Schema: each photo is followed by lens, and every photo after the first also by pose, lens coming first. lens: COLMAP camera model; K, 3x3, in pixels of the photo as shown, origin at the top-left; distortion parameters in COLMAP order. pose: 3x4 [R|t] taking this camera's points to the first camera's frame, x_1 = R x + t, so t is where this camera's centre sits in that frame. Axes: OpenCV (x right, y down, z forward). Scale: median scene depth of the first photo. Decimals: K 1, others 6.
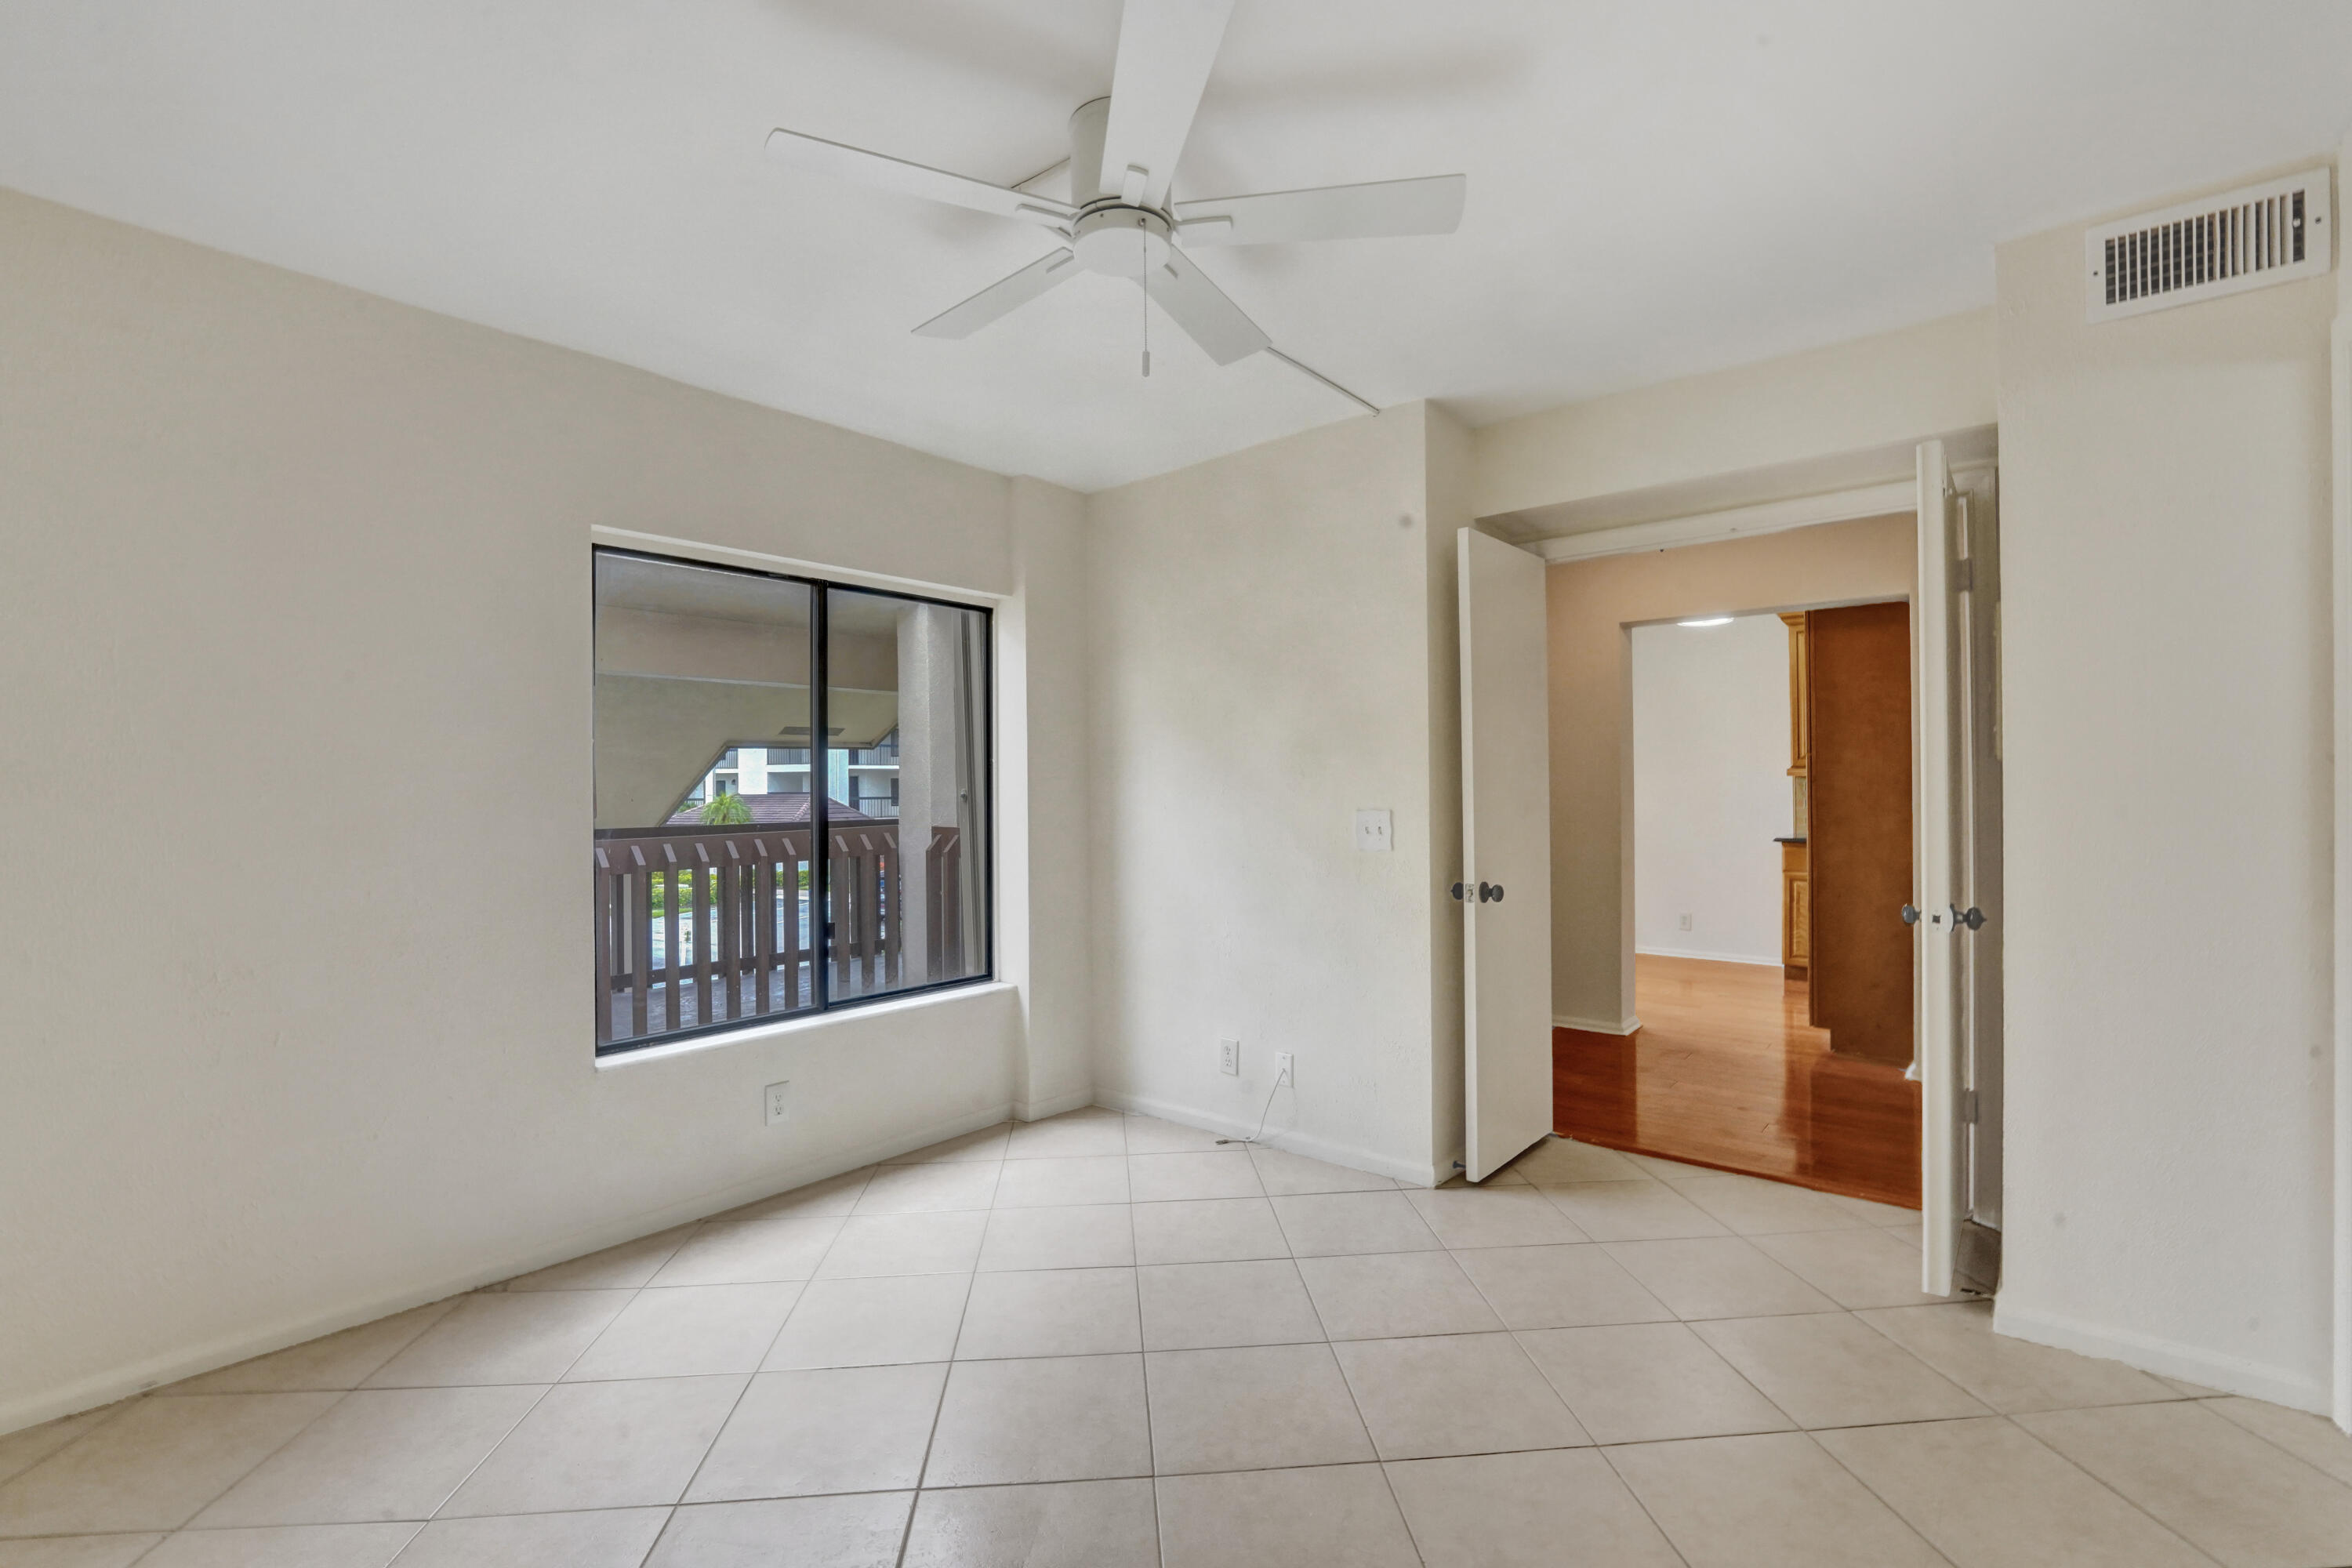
lens RADIAL K [[1047.0, 0, 1176.0], [0, 1047.0, 784.0], [0, 0, 1]] dist [0.000950, 0.000091]
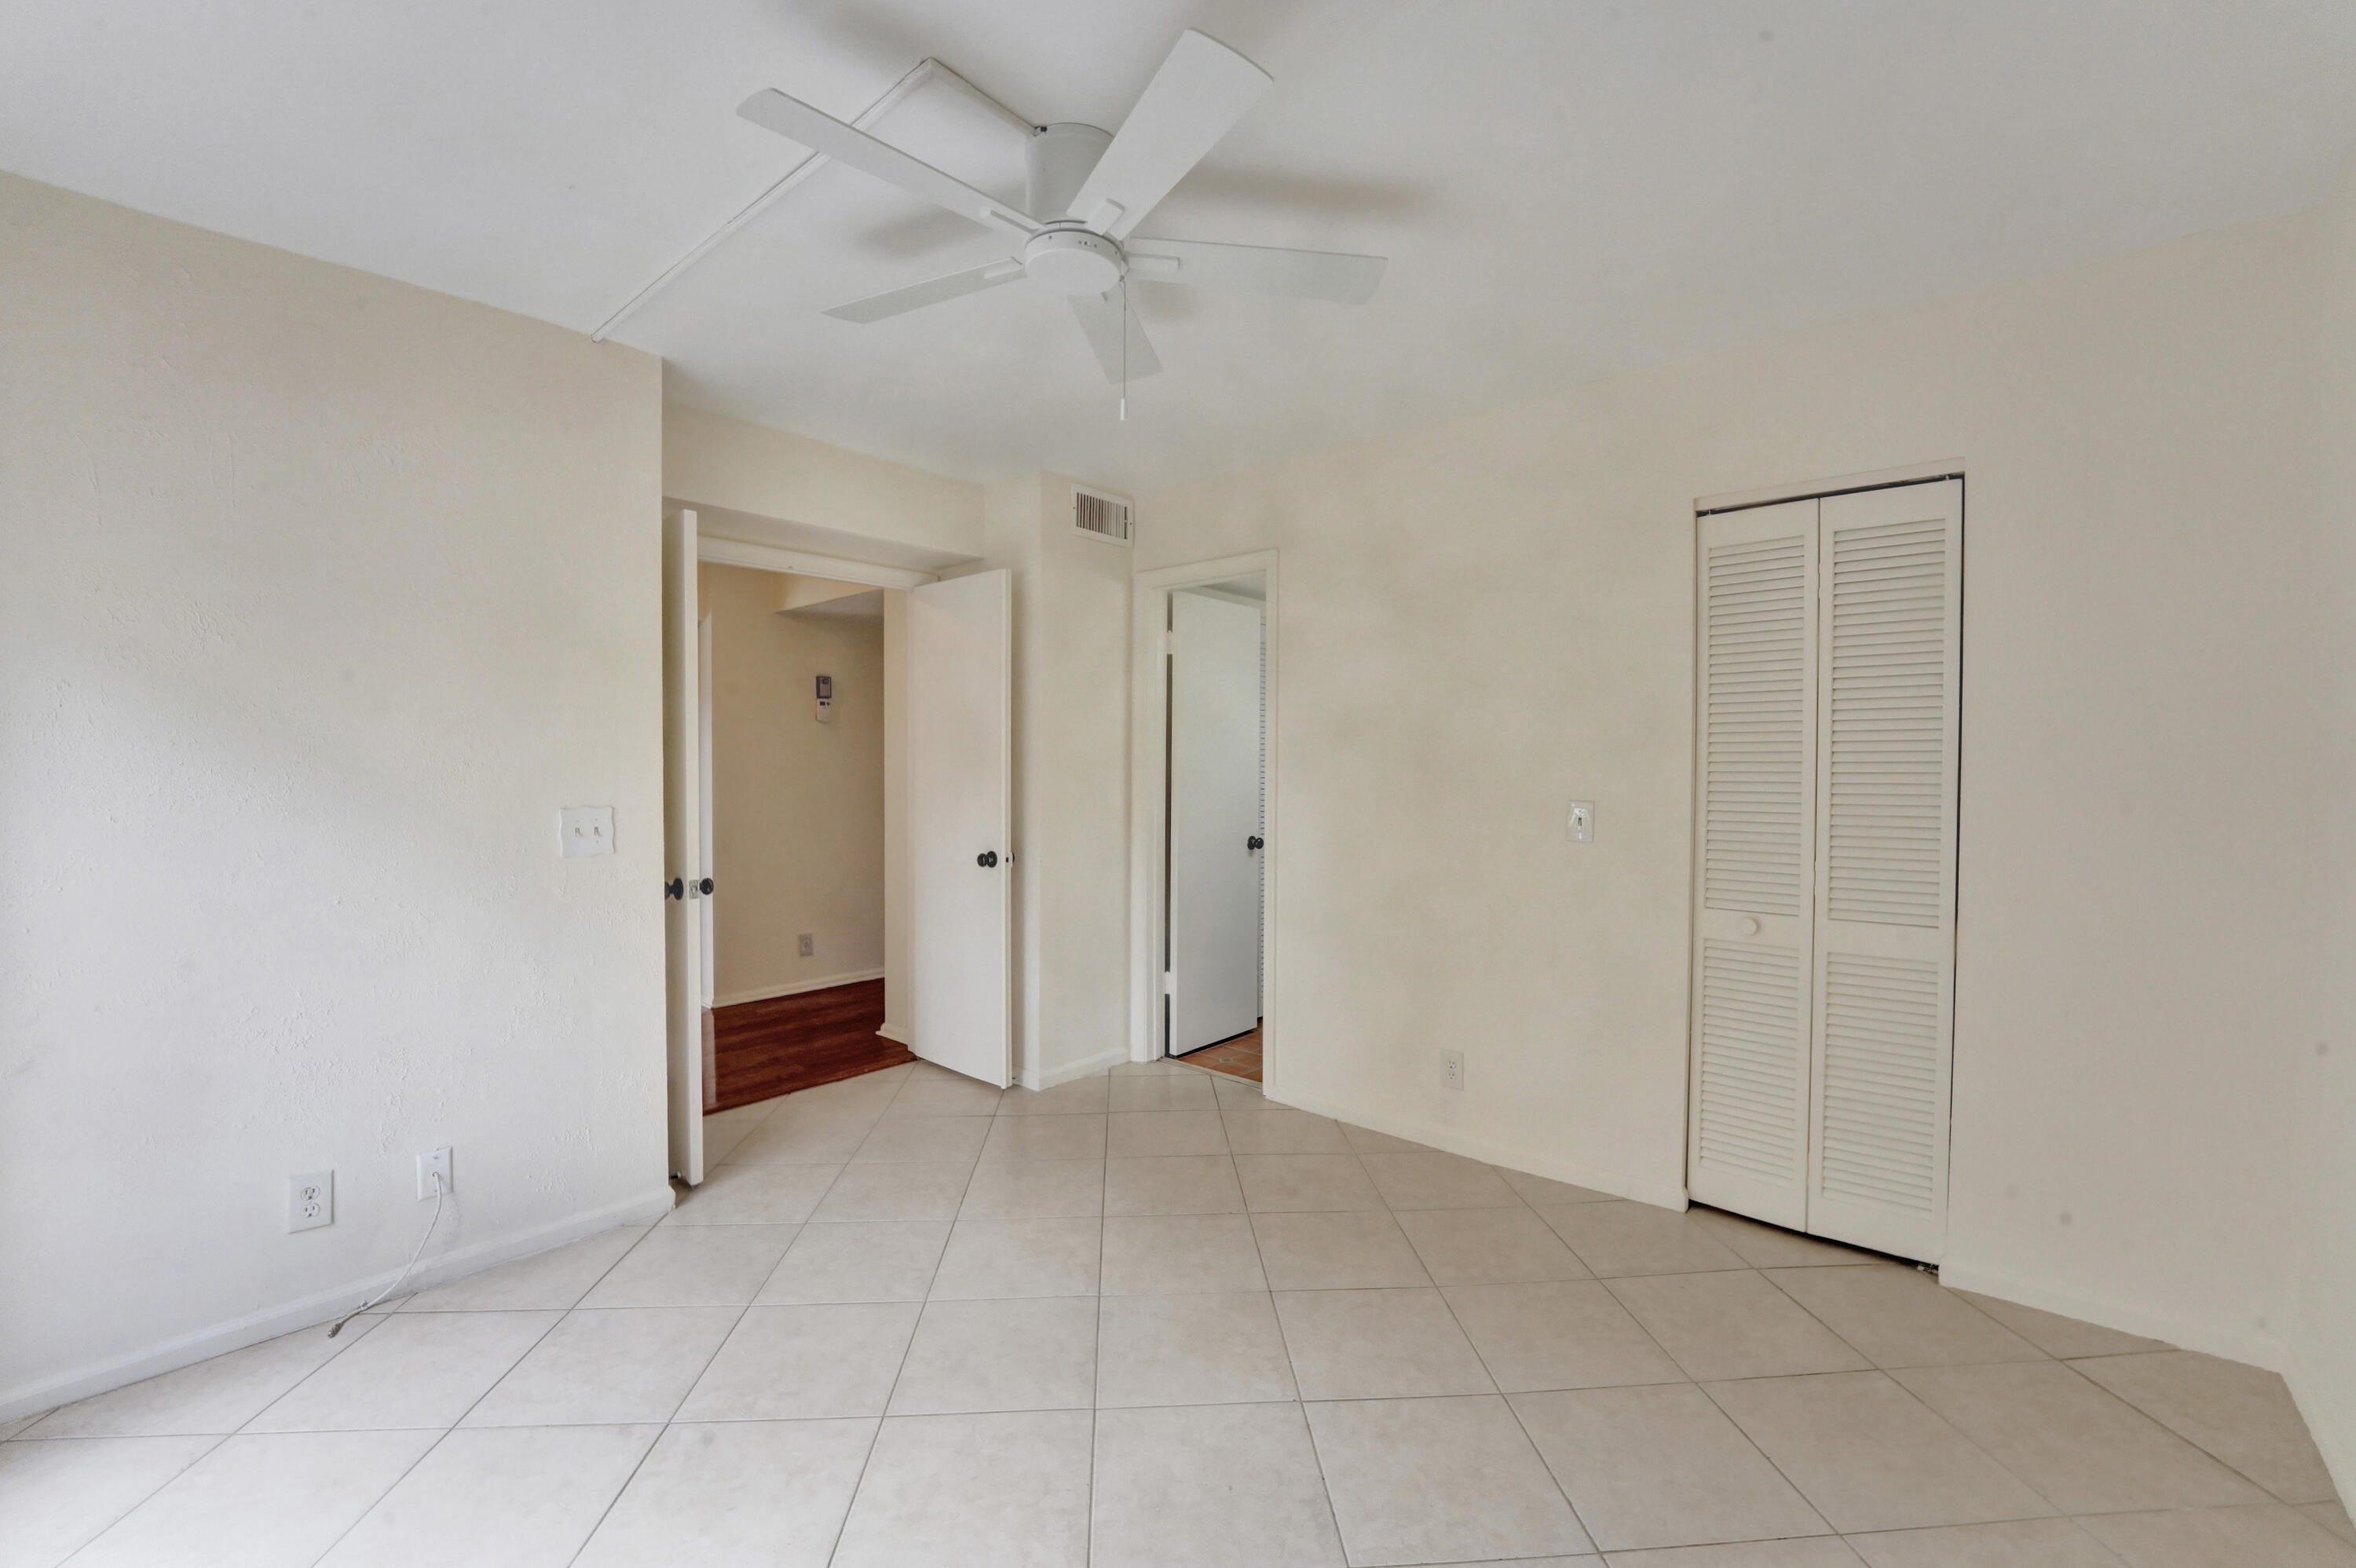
lens RADIAL K [[984.3, 0, 1184.6], [0, 984.3, 790.5], [0, 0, 1]] dist [-0.001608, -0.000137]
pose [[0.017130, -0.013140, 0.999767, -0.614545], [-0.004344, 0.999903, 0.013216, -0.001246], [-0.999844, -0.004570, 0.017071, 0.524373]]
